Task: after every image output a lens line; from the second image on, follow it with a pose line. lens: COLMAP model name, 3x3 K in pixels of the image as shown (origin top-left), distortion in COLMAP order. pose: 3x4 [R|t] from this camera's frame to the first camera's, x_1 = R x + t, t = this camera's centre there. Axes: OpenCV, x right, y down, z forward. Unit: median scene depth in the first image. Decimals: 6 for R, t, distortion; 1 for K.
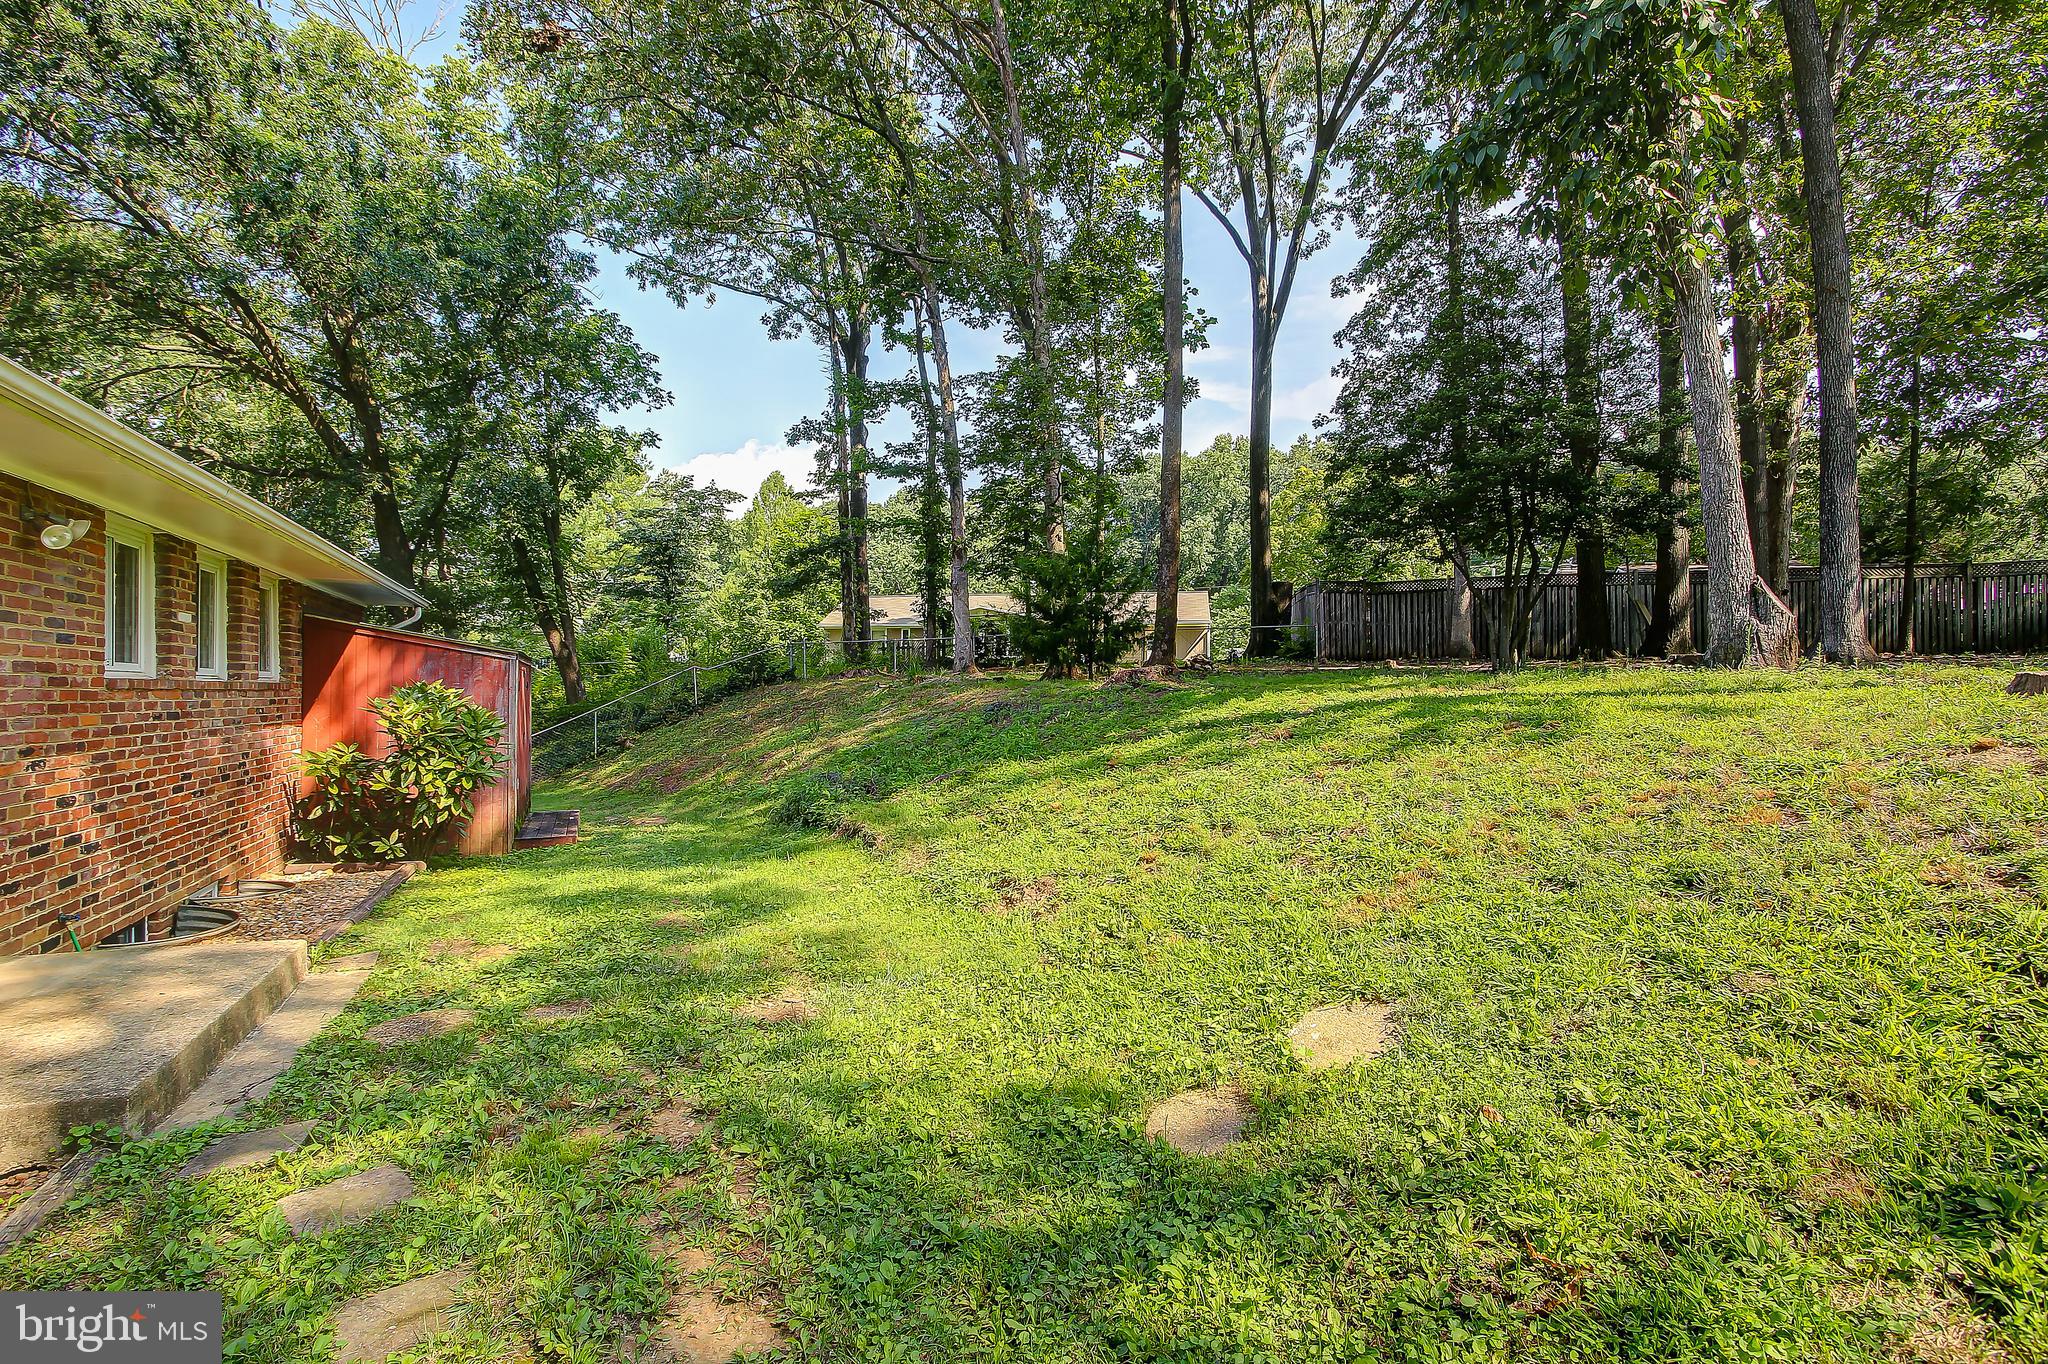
lens RADIAL K [[954.6, 0, 1024.6], [0, 954.6, 694.0], [0, 0, 1]] dist [-0.019749, 0.000277]
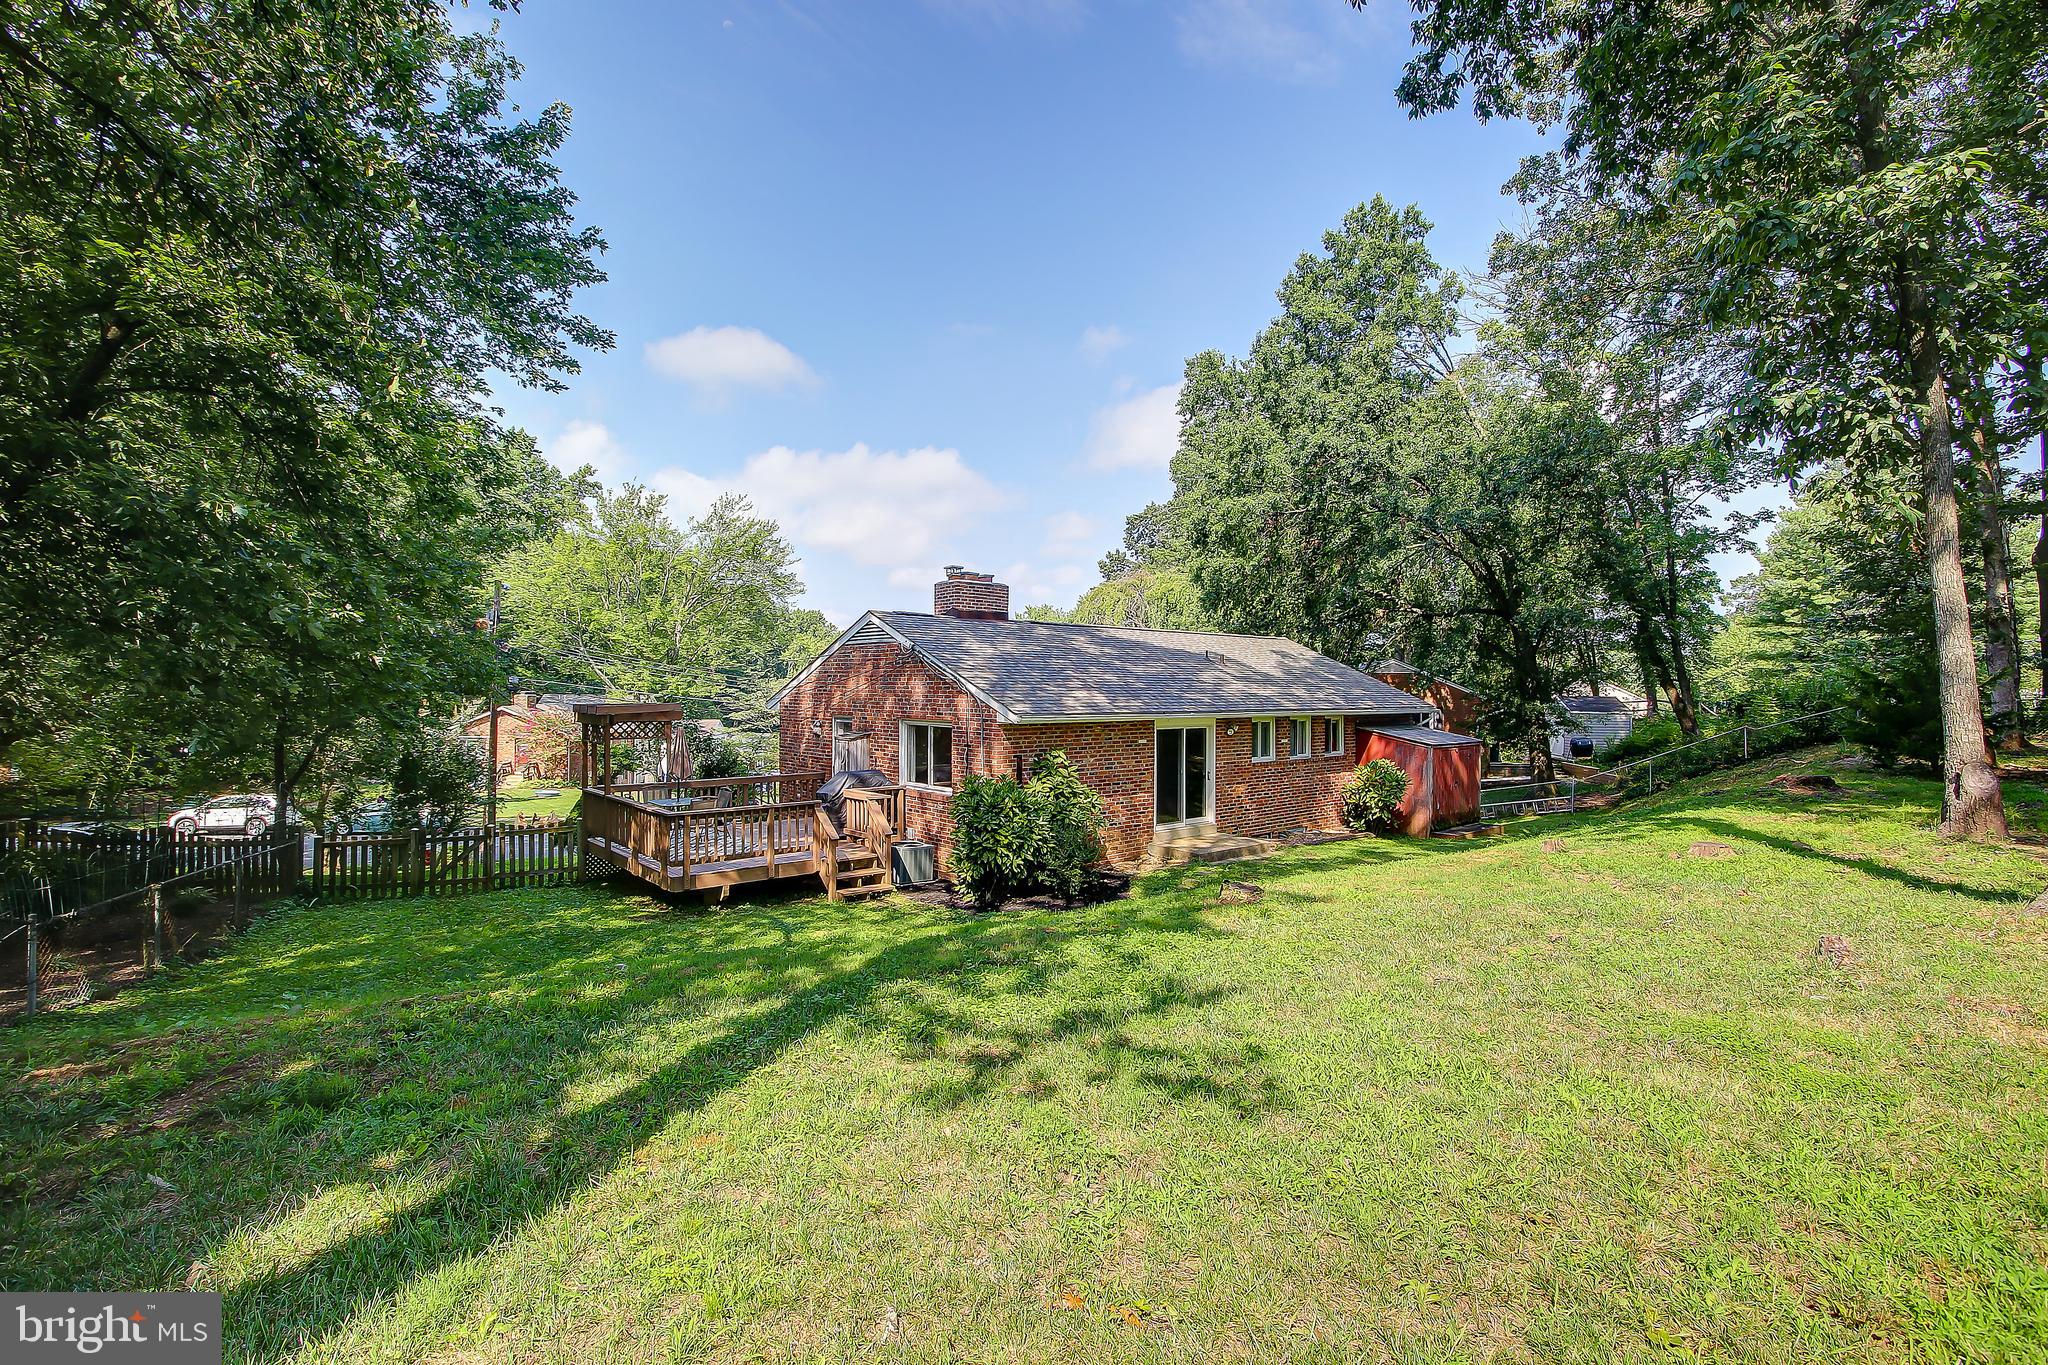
lens RADIAL K [[937.3, 0, 1028.4], [0, 937.3, 714.4], [0, 0, 1]] dist [-0.013232, -0.000207]
pose [[0.290967, 0.022491, -0.956469, 1.422255], [-0.003598, 0.999742, 0.022414, -0.182178], [0.956726, -0.003081, 0.290973, -0.563013]]
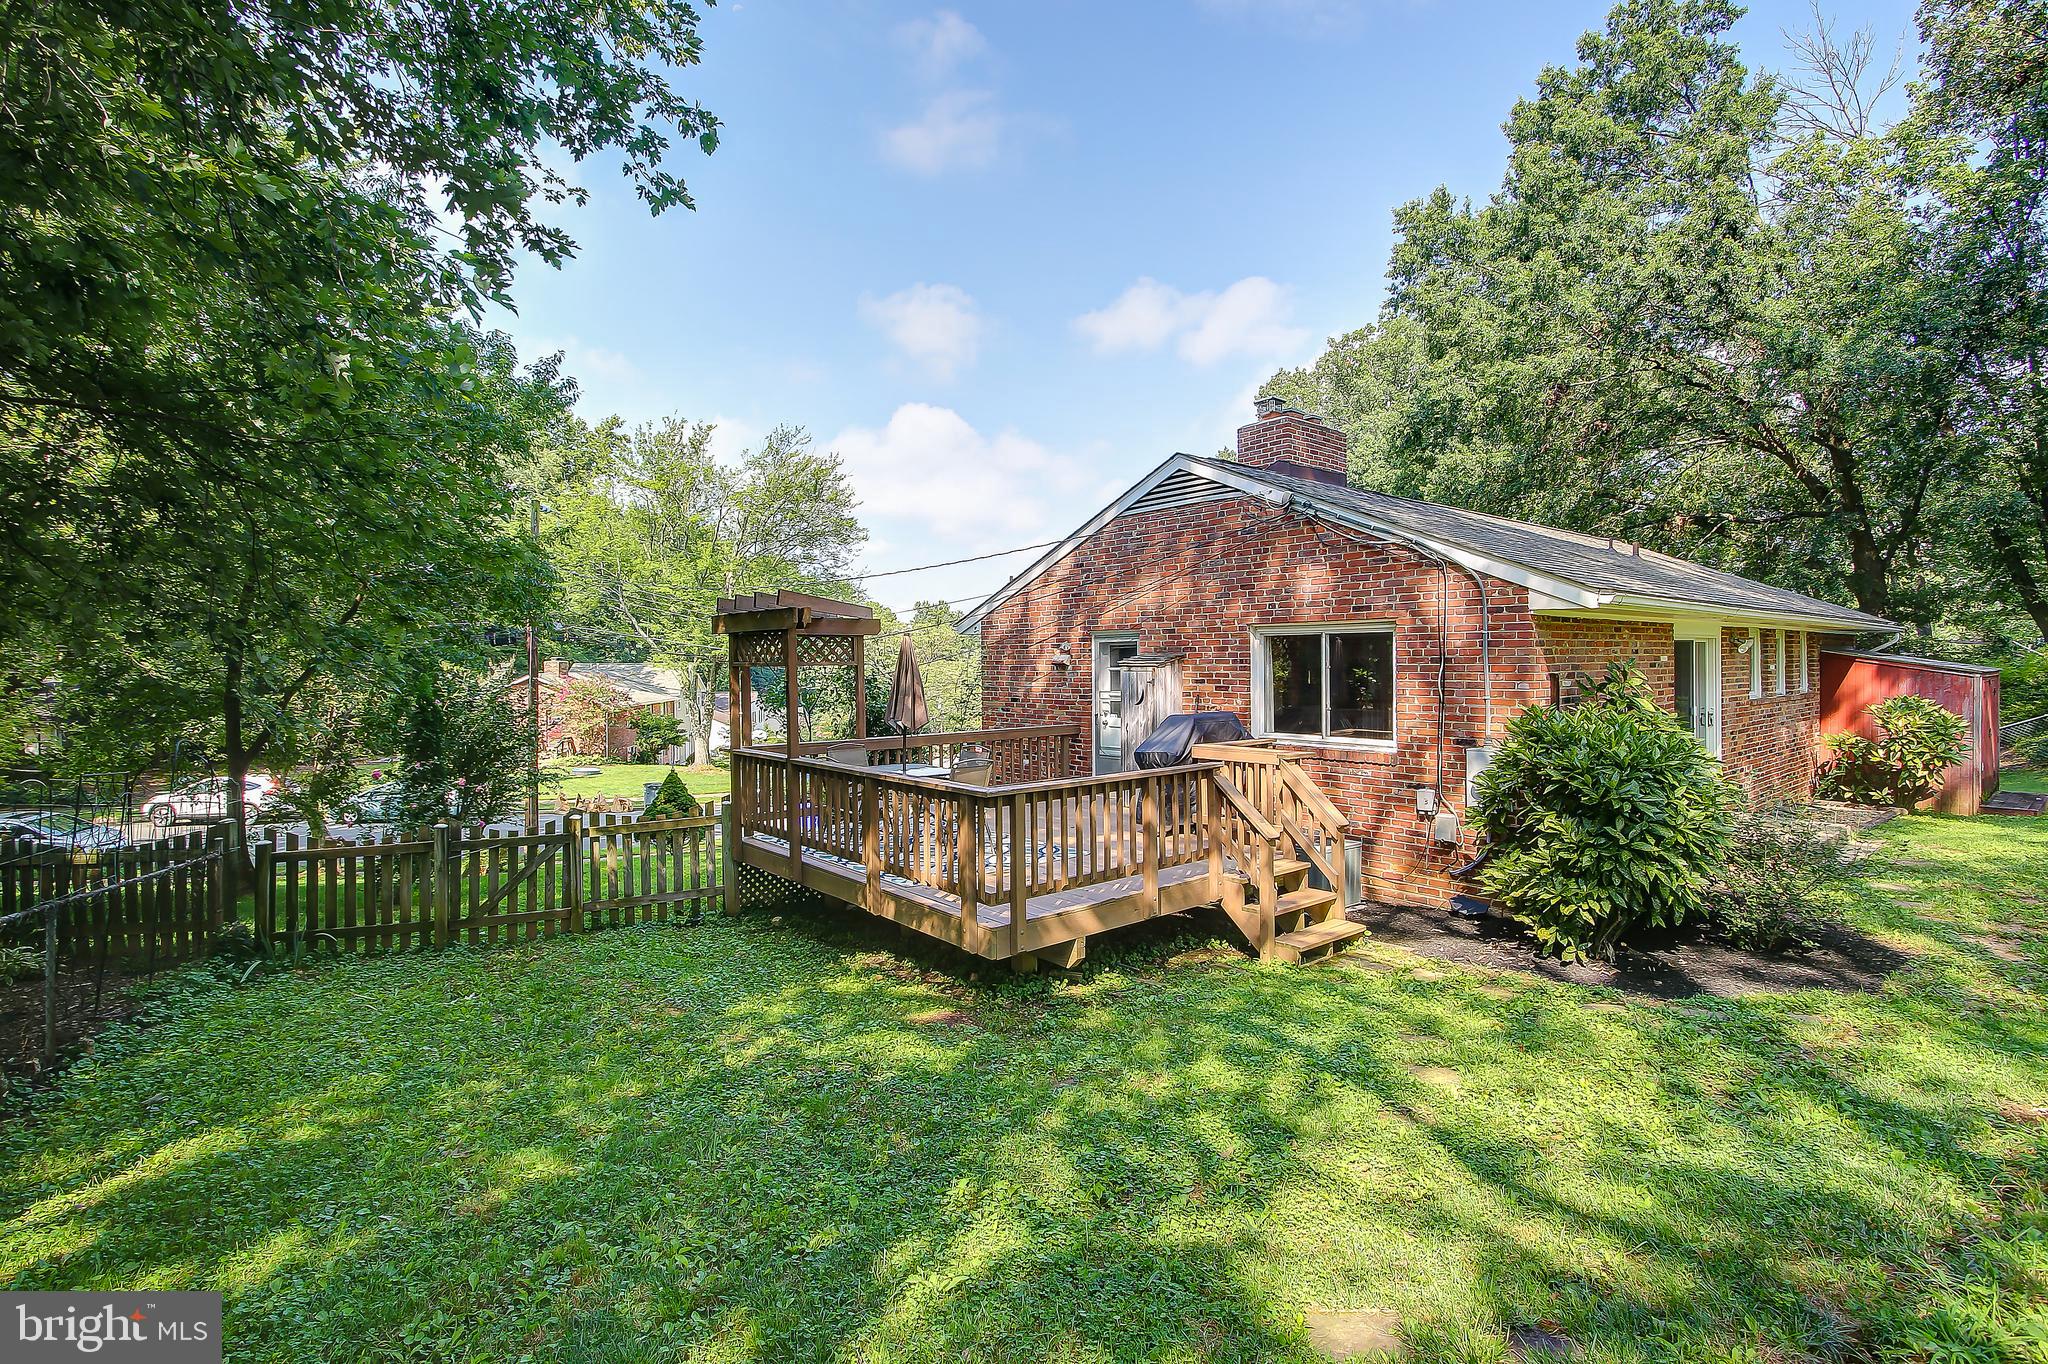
lens RADIAL K [[954.6, 0, 1024.6], [0, 954.6, 694.0], [0, 0, 1]] dist [-0.019749, 0.000277]
pose [[0.267255, 0.024357, -0.963318, 0.484595], [0.010193, 0.999553, 0.028101, -0.075786], [0.963572, -0.017329, 0.266888, -0.844659]]
